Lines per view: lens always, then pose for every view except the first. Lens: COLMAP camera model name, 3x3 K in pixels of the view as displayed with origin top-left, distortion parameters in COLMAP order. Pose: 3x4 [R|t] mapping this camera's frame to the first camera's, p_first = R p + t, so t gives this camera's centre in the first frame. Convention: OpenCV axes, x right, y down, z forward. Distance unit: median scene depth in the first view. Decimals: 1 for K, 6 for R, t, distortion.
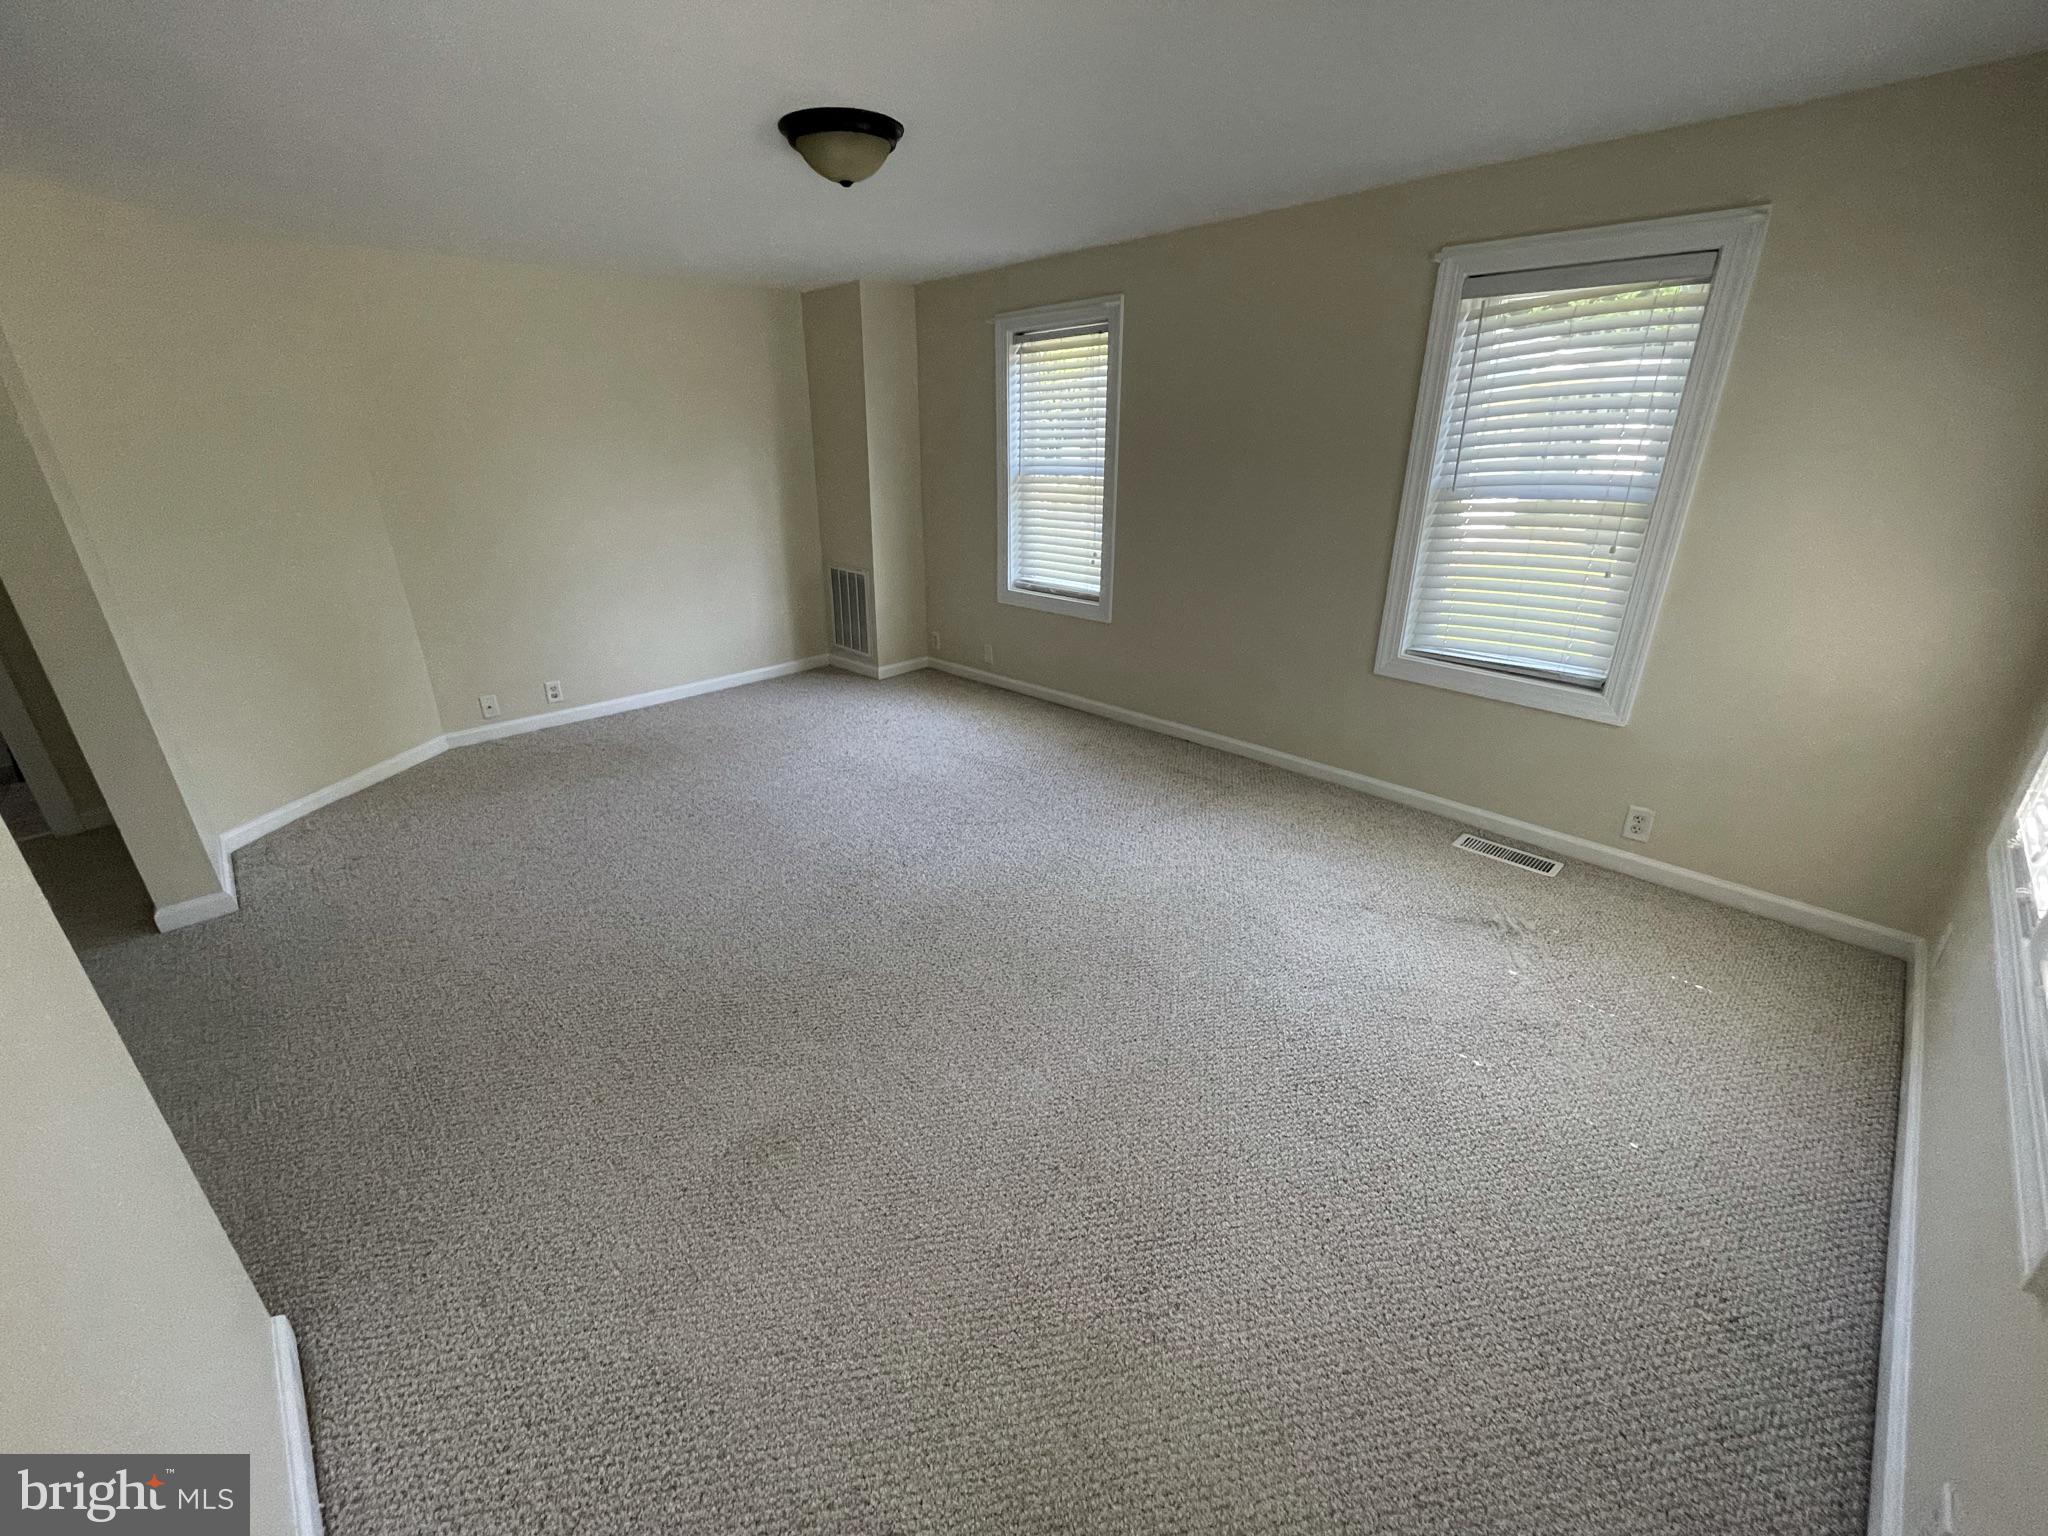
lens RADIAL K [[829.5, 0, 1009.2], [0, 829.5, 756.7], [0, 0, 1]] dist [0.029088, 0.000008]
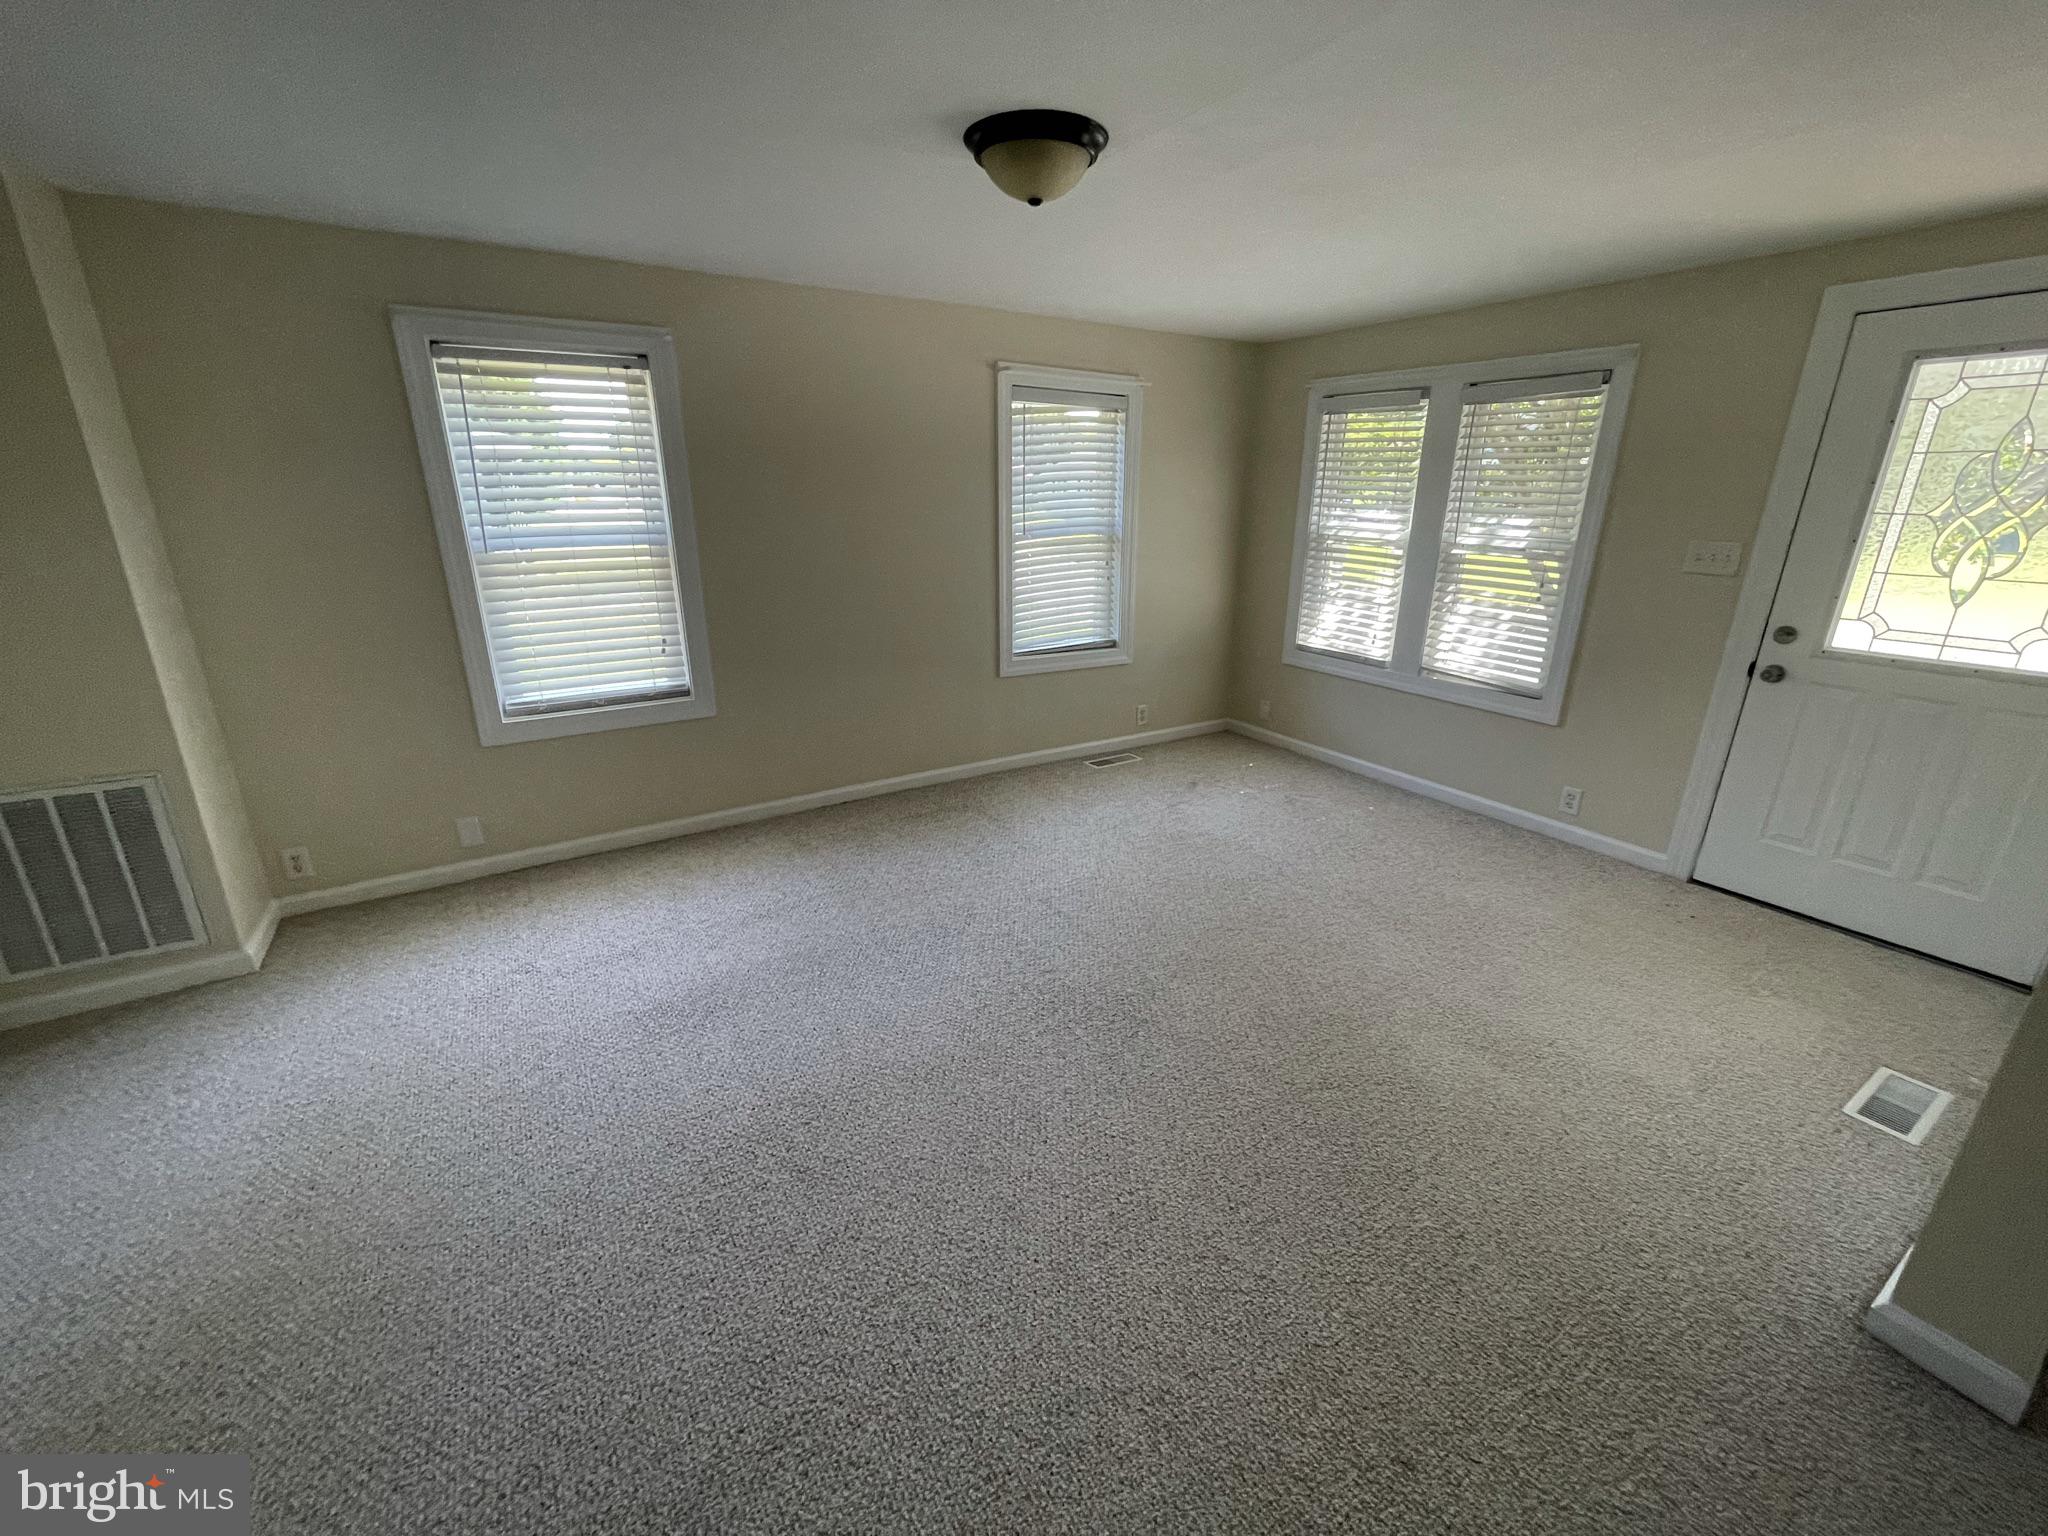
lens RADIAL K [[829.5, 0, 1009.2], [0, 829.5, 756.7], [0, 0, 1]] dist [0.029088, 0.000008]
pose [[0.218950, -0.286963, 0.932584, -0.599508], [0.363470, 0.910974, 0.194979, -0.176738], [-0.905511, 0.296275, 0.303760, 0.489217]]
